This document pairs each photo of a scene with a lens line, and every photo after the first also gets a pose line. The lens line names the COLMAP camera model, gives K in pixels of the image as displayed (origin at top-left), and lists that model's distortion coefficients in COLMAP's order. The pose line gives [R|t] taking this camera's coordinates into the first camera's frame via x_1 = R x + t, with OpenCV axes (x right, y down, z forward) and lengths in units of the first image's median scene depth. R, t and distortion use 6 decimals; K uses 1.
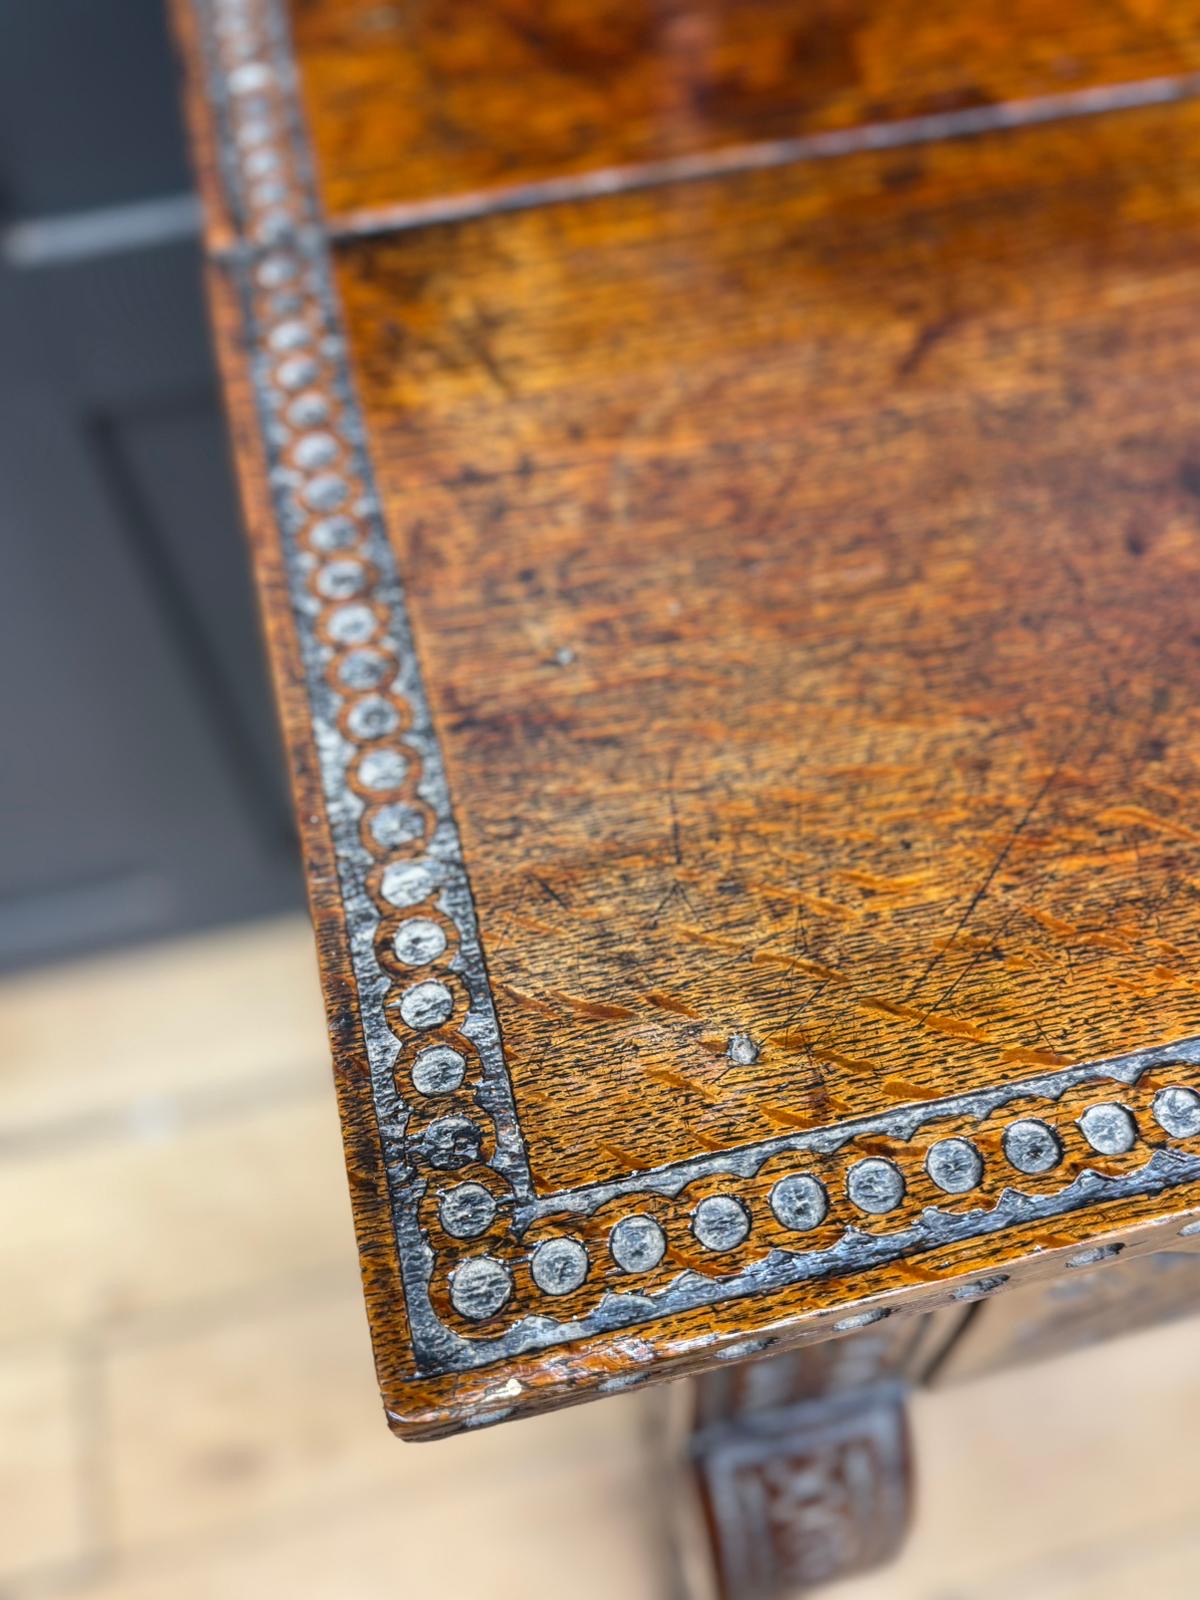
lens RADIAL K [[1440.2, 0, 610.5], [0, 1440.2, 793.1], [0, 0, 1]] dist [0.059577, -0.115211]
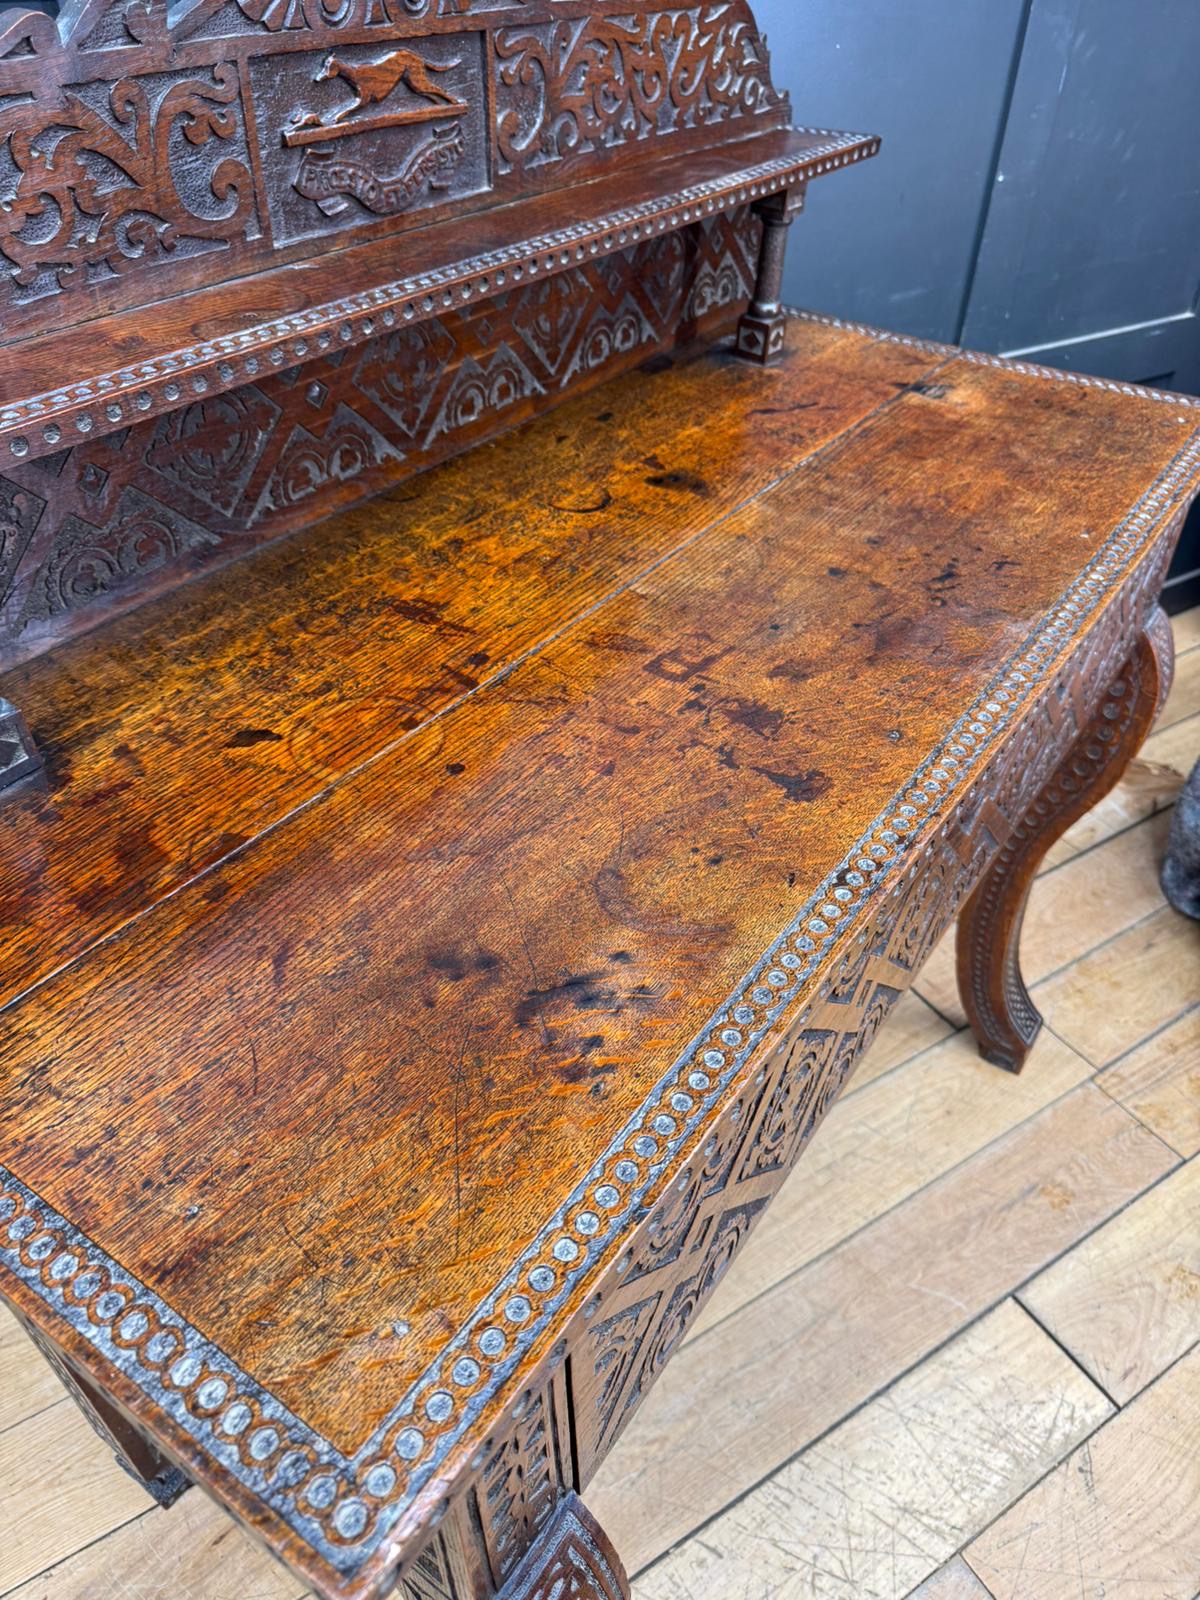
lens RADIAL K [[1181.7, 0, 598.0], [0, 1181.7, 794.0], [0, 0, 1]] dist [-0.007926, -0.020775]
pose [[0.756213, -0.386652, 0.527866, -0.258038], [0.544446, 0.819287, -0.179853, 0.018657], [-0.362934, 0.423402, 0.830066, -0.688870]]
